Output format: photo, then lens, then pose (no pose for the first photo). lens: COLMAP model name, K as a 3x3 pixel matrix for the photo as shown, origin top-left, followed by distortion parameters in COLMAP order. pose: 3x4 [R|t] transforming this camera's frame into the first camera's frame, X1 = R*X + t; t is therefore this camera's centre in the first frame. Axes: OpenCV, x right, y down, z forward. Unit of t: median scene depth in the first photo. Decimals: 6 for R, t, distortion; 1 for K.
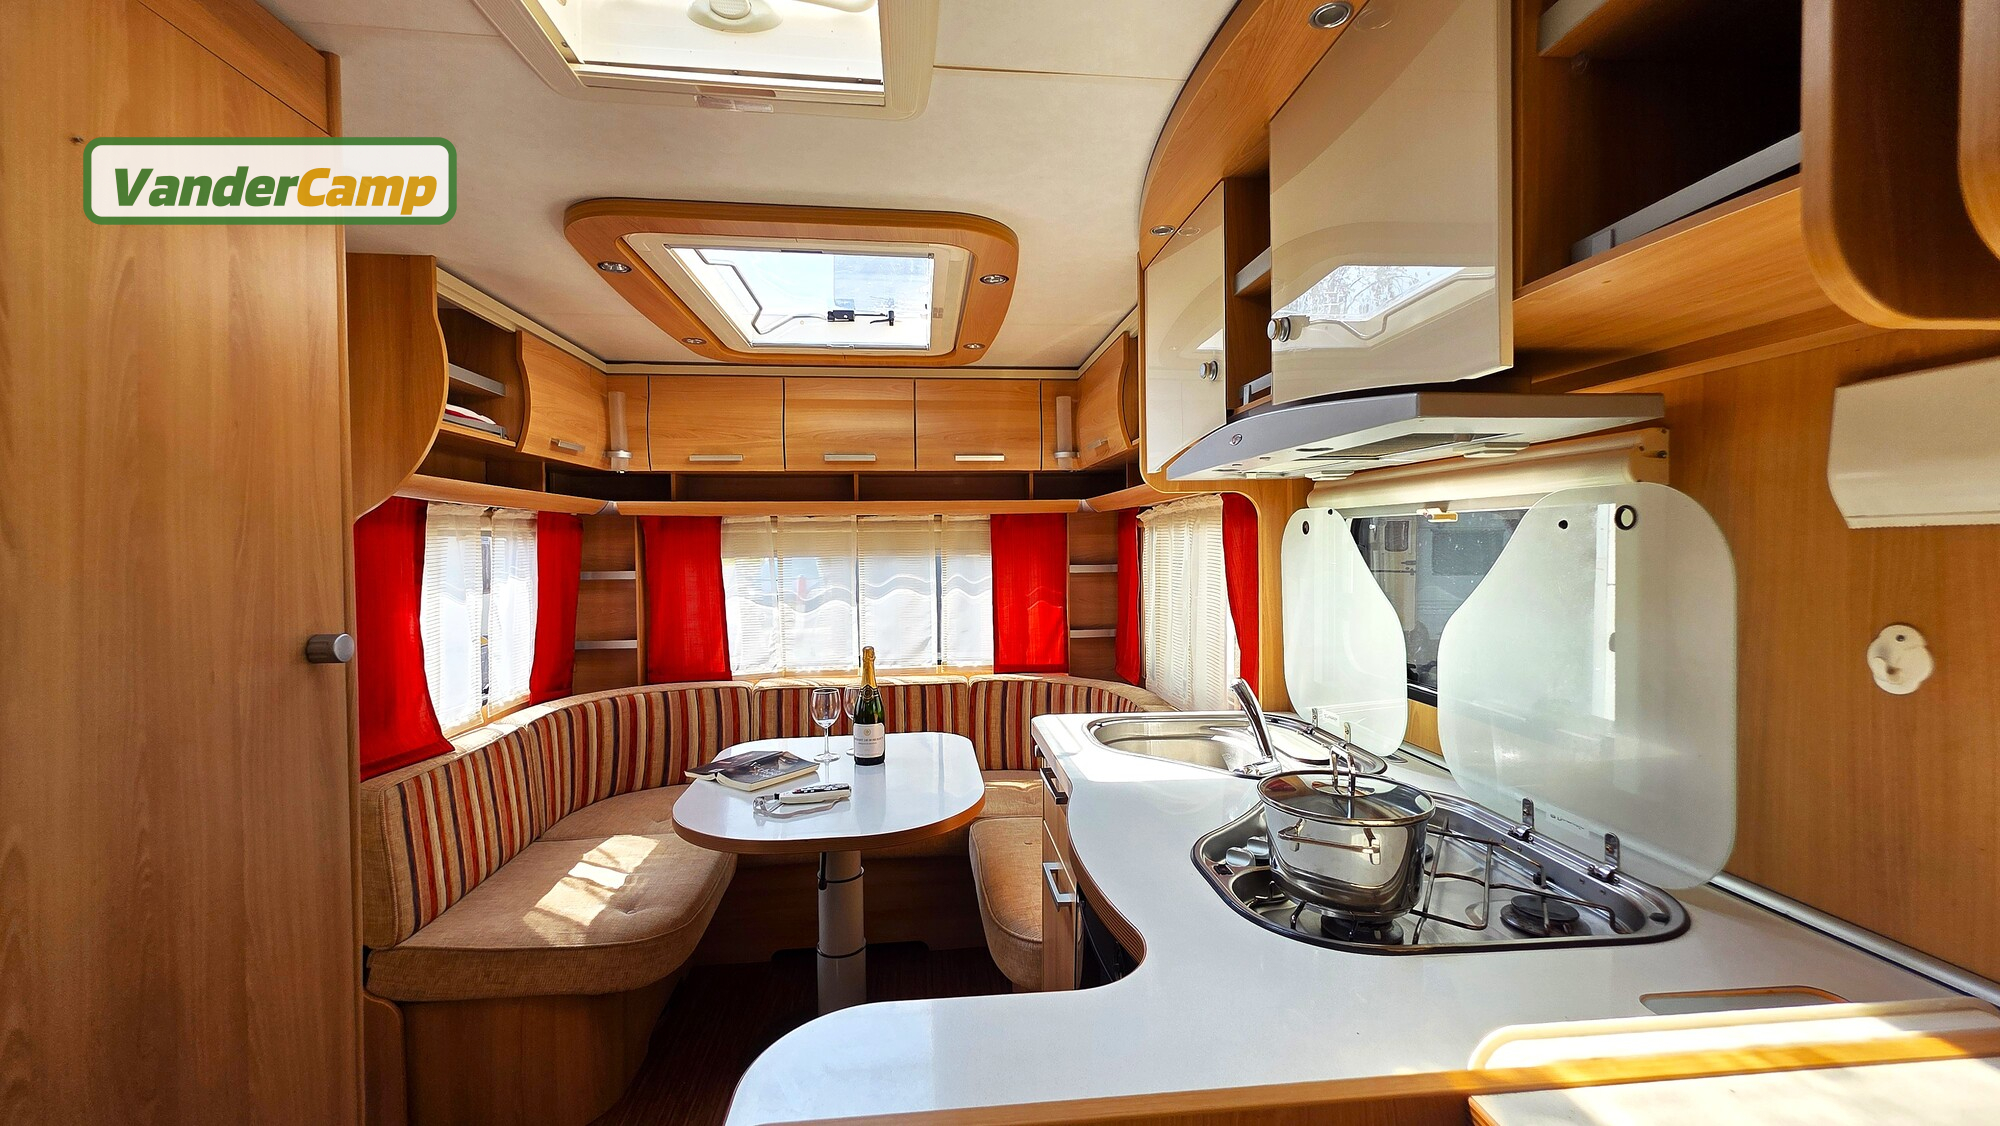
lens RADIAL K [[792.2, 0, 1006.5], [0, 792.2, 556.1], [0, 0, 1]] dist [0.003047, 0.000526]
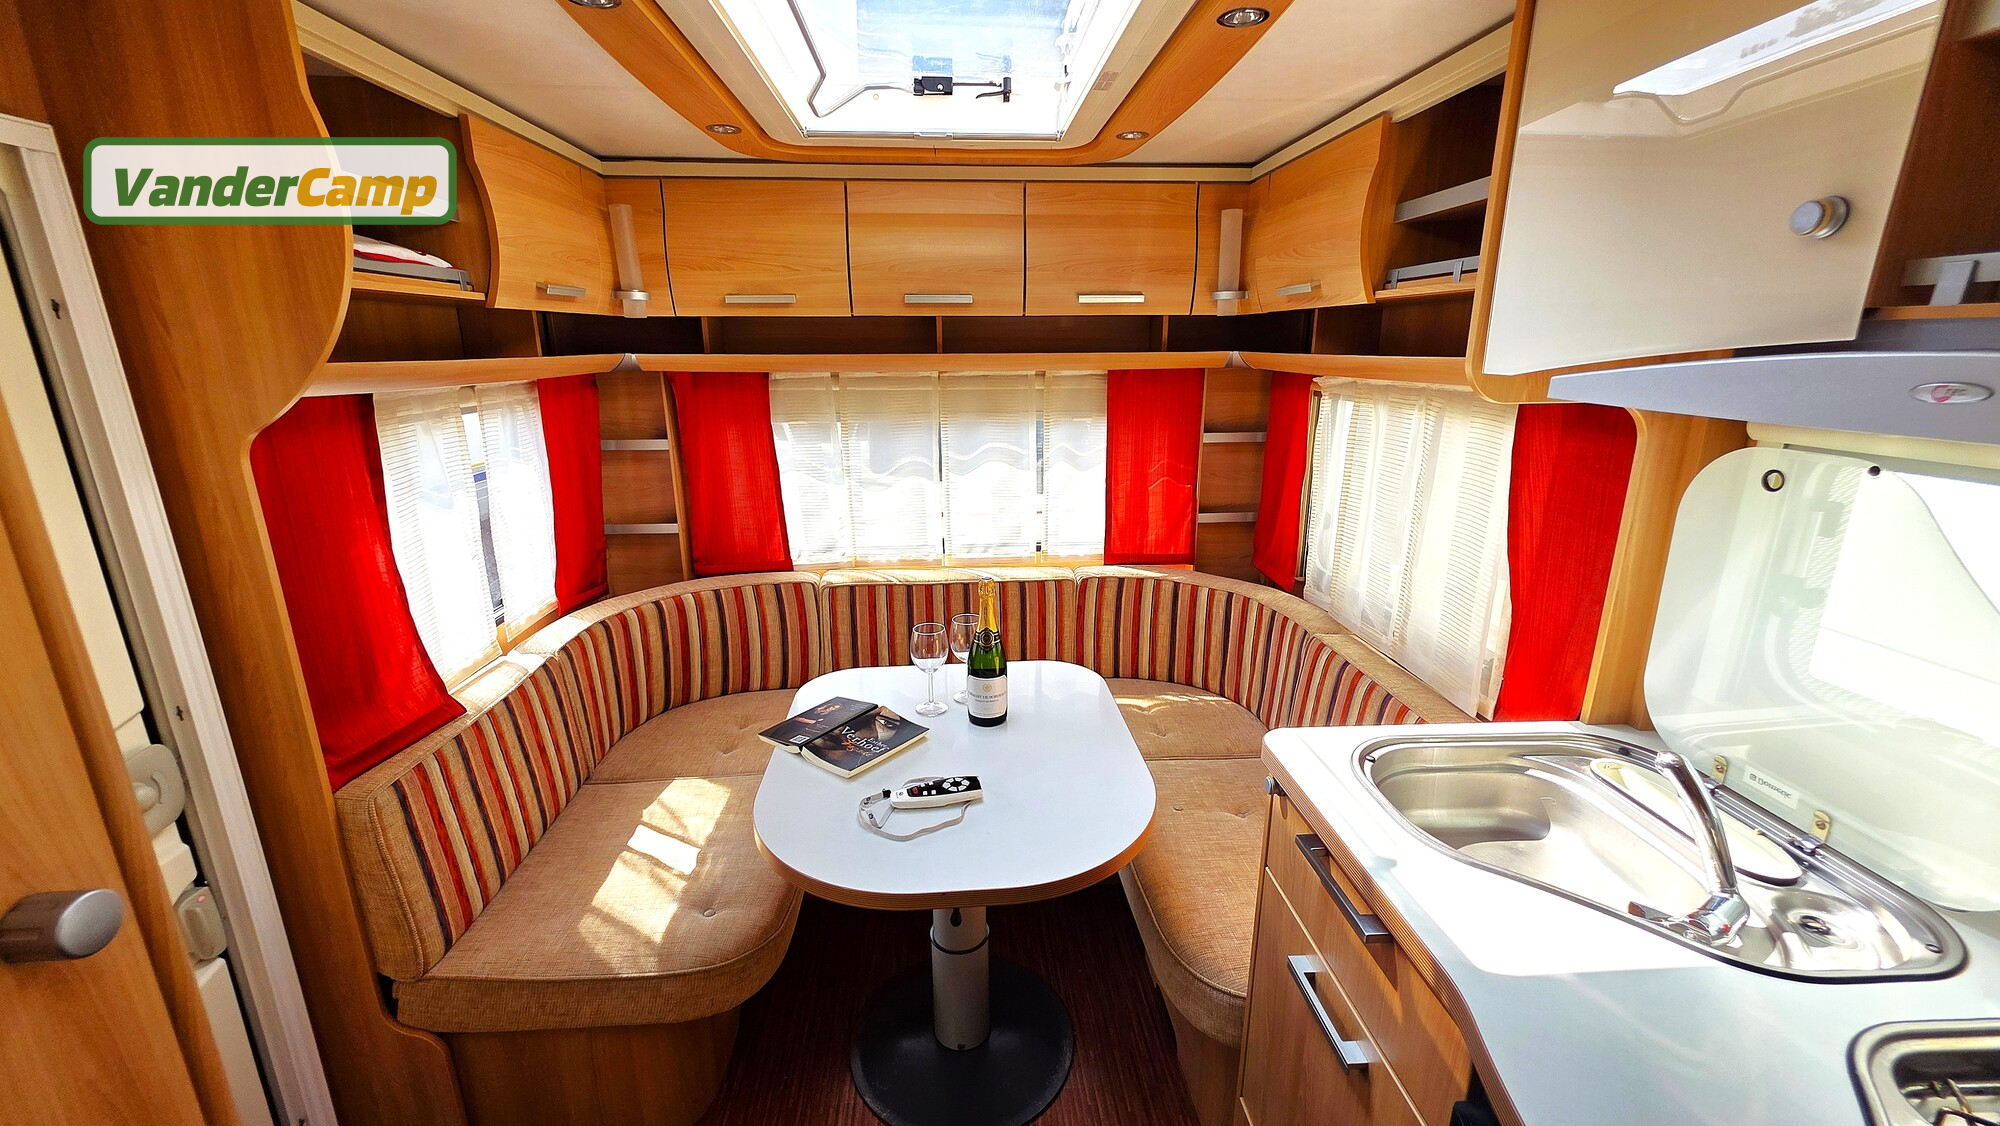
lens RADIAL K [[805.2, 0, 1007.2], [0, 805.2, 565.4], [0, 0, 1]] dist [0.010021, 0.000215]
pose [[0.999182, 0.016801, -0.036774, -0.103508], [-0.007260, 0.969345, 0.245595, -0.069846], [0.039773, -0.245127, 0.968675, 0.214447]]
